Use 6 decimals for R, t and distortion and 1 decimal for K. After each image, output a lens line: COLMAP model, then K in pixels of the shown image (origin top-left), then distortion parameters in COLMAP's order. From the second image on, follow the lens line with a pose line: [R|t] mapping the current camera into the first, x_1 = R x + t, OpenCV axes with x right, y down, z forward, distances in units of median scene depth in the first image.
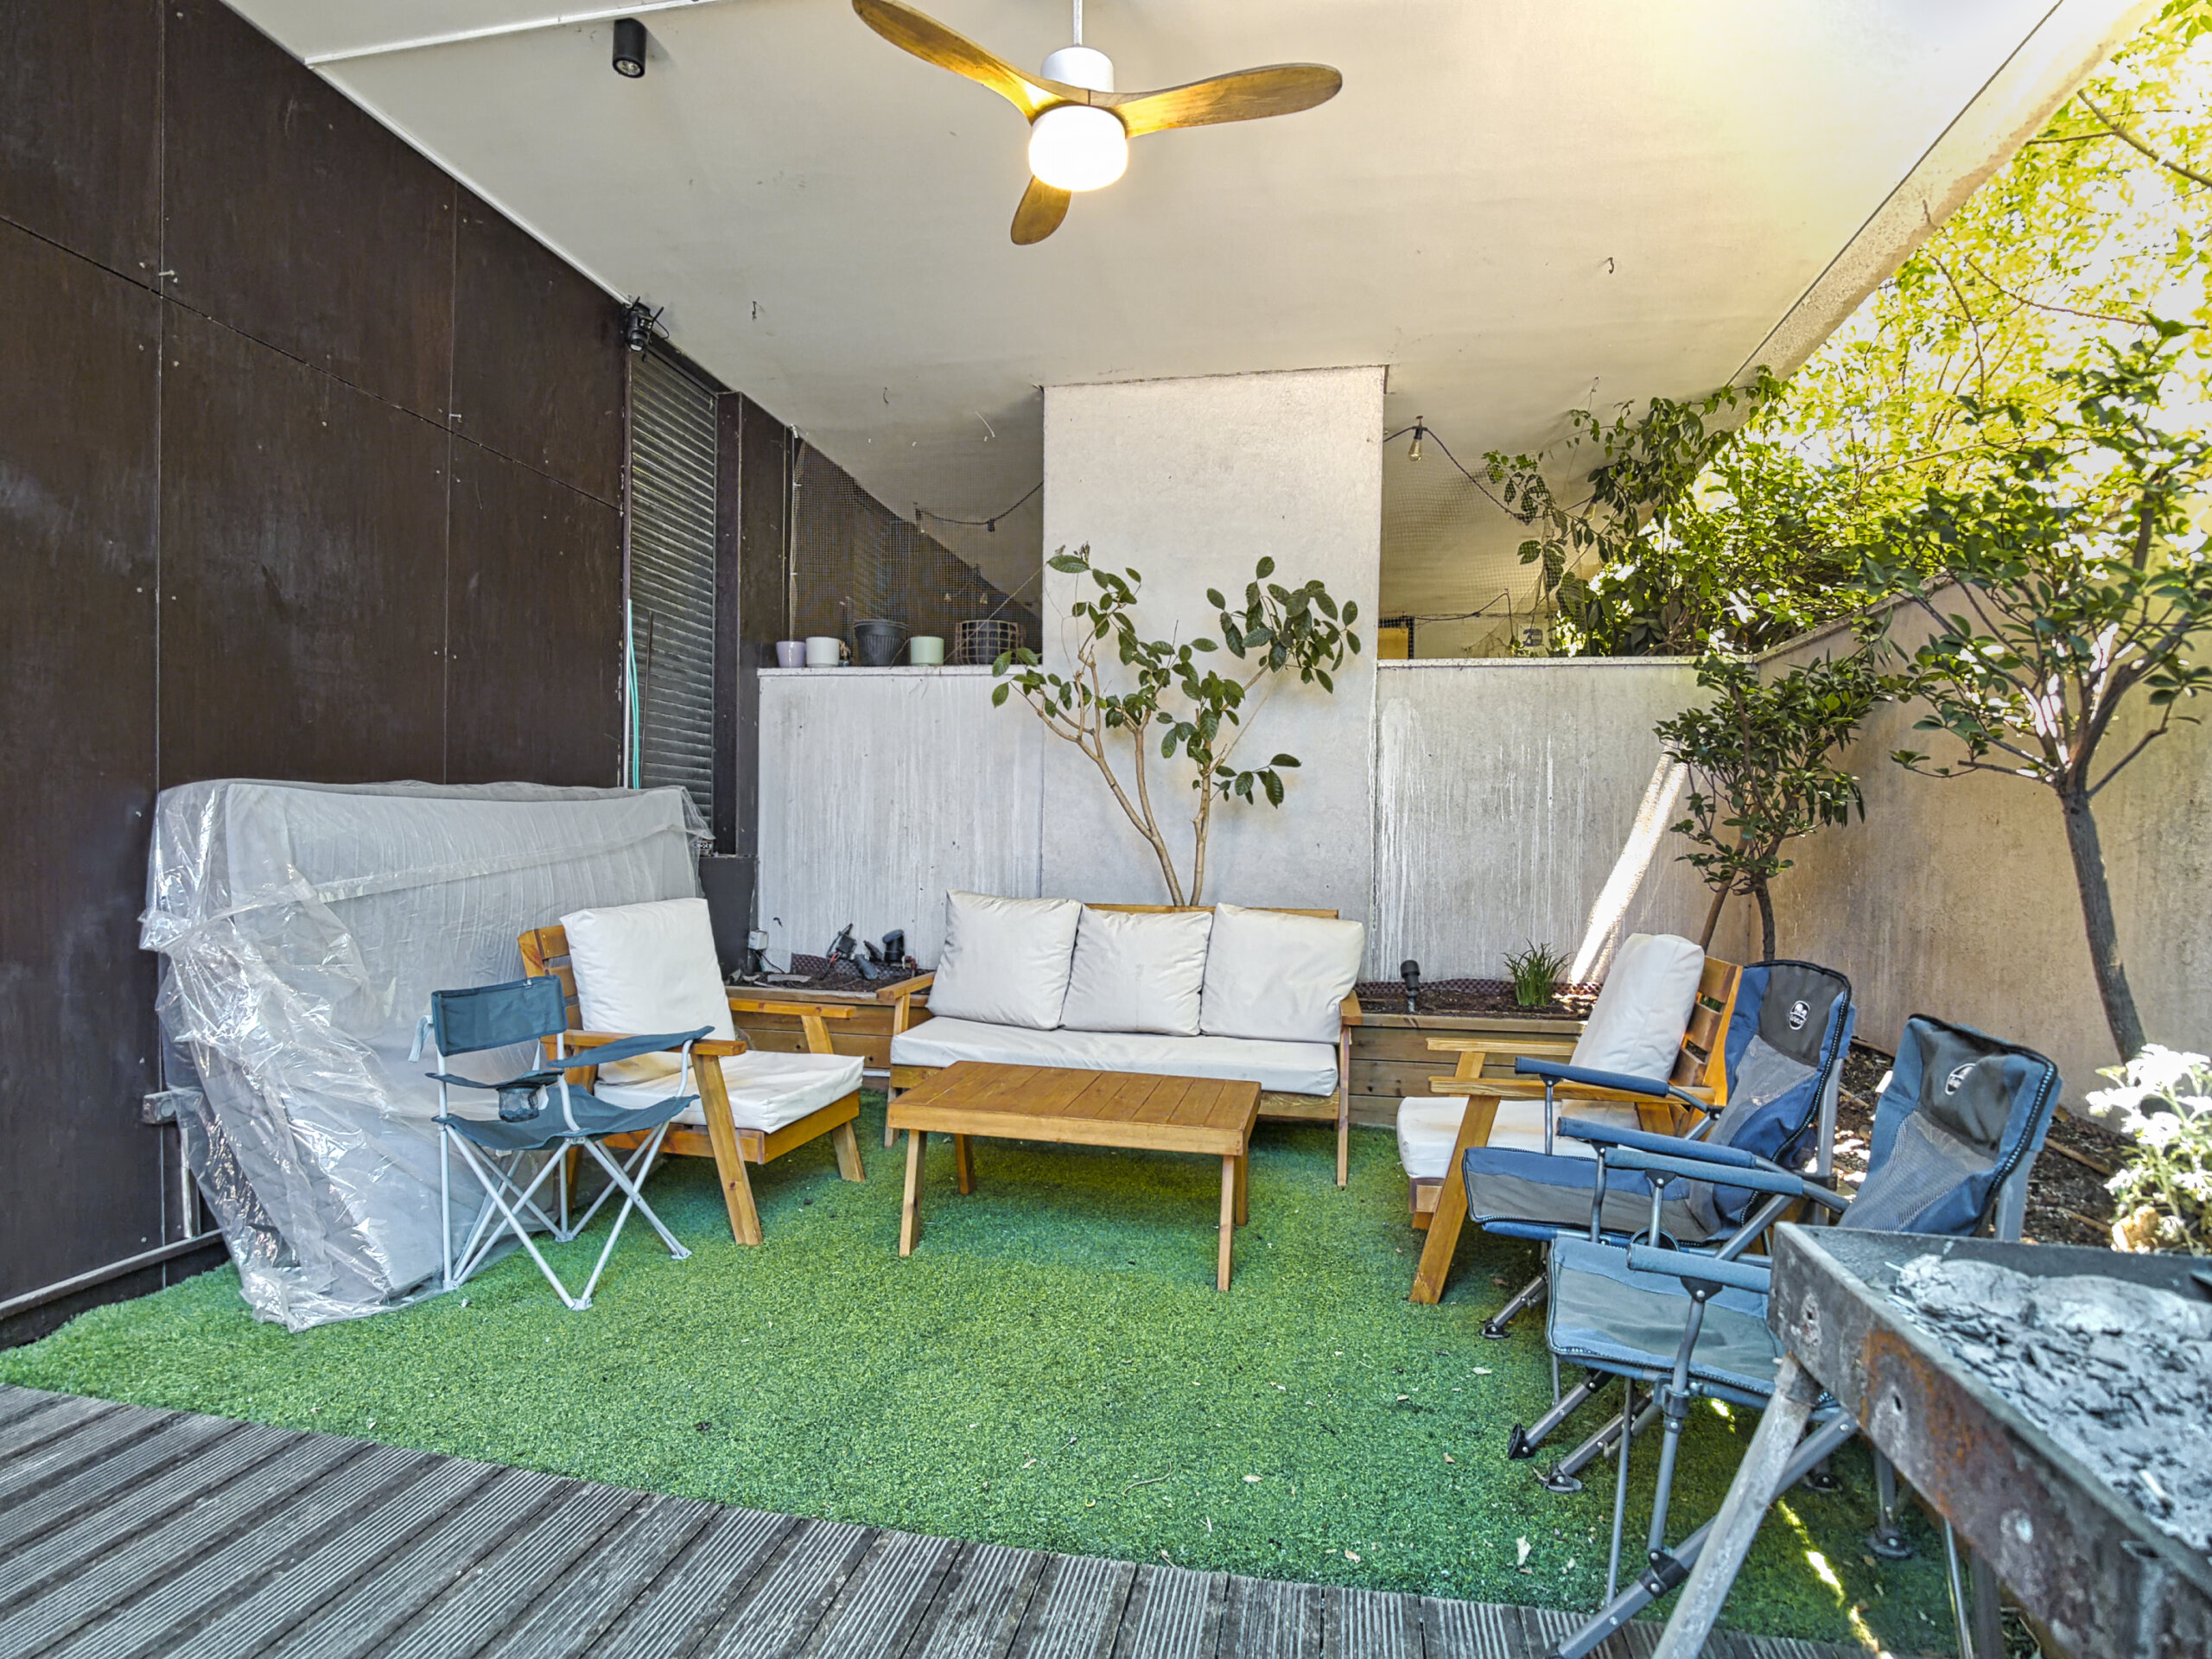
lens RADIAL K [[1190.3, 0, 1188.4], [0, 1190.3, 887.3], [0, 0, 1]] dist [-0.033448, -0.000053]
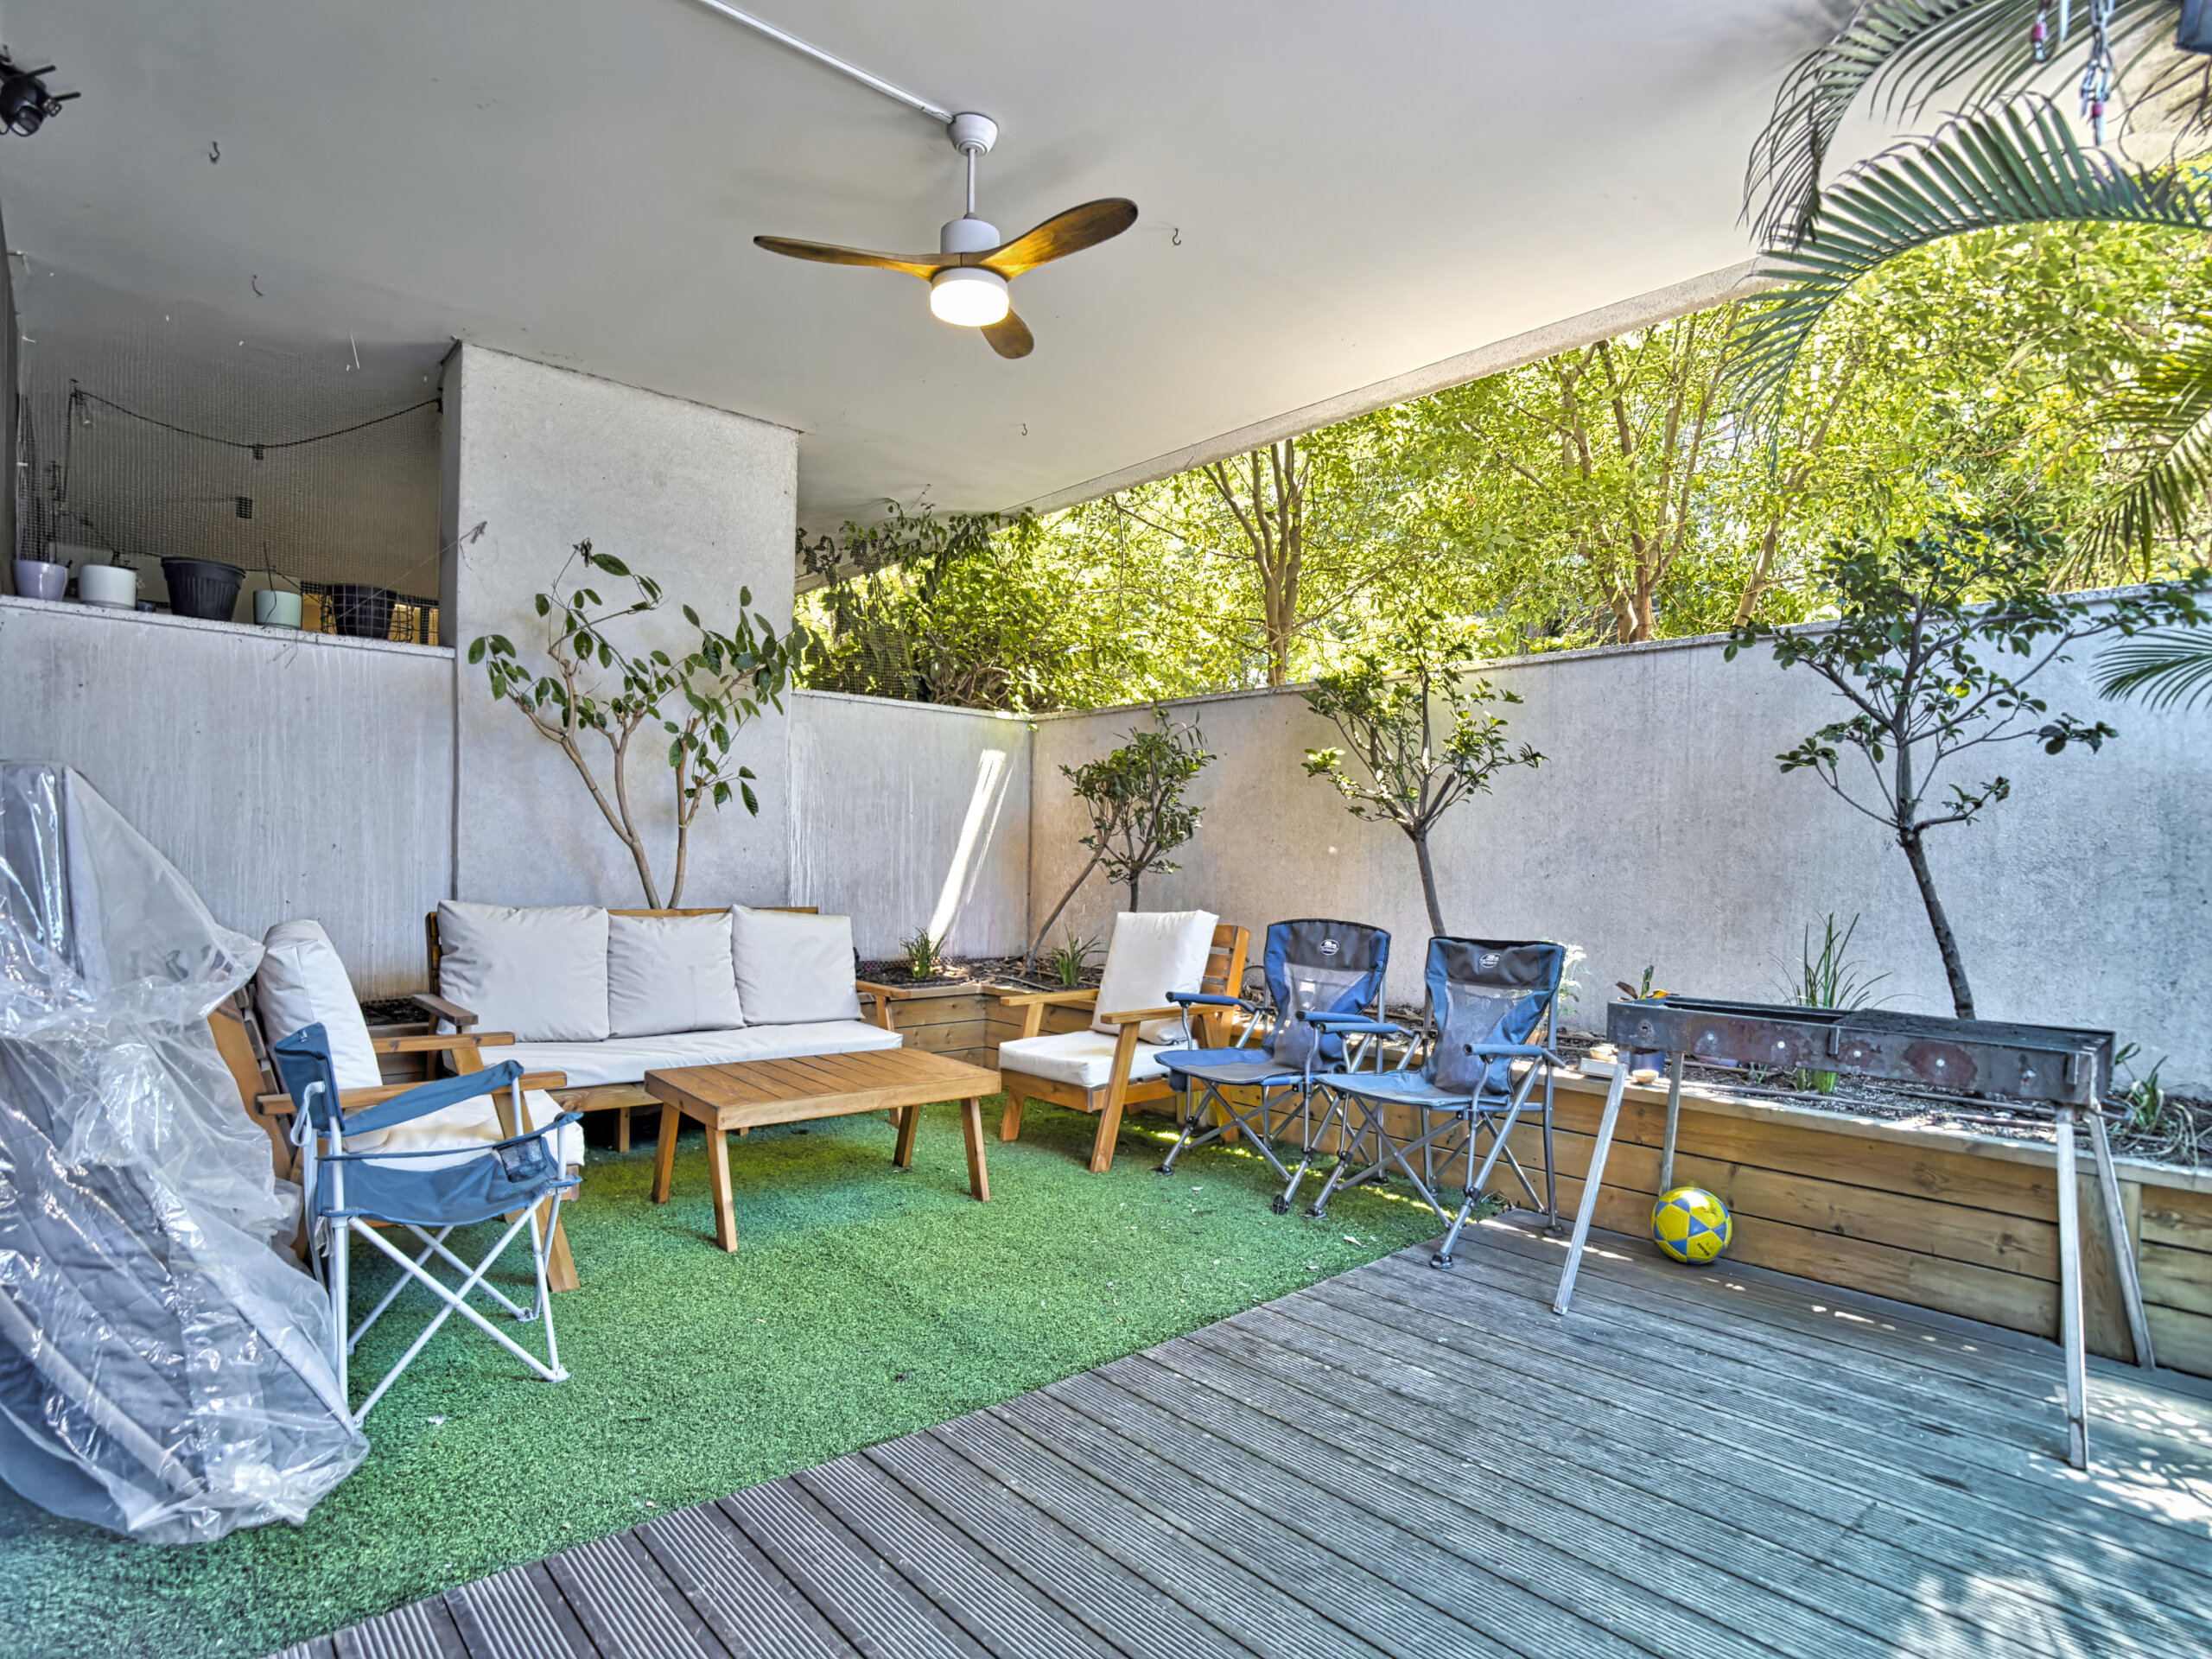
lens RADIAL K [[1177.4, 0, 1106.7], [0, 1177.4, 902.0], [0, 0, 1]] dist [-0.036646, 0.000776]
pose [[0.597717, -0.033610, 0.801002, -0.575074], [0.018232, 0.999432, 0.028331, -0.012087], [-0.801500, -0.002330, 0.597991, 0.083121]]
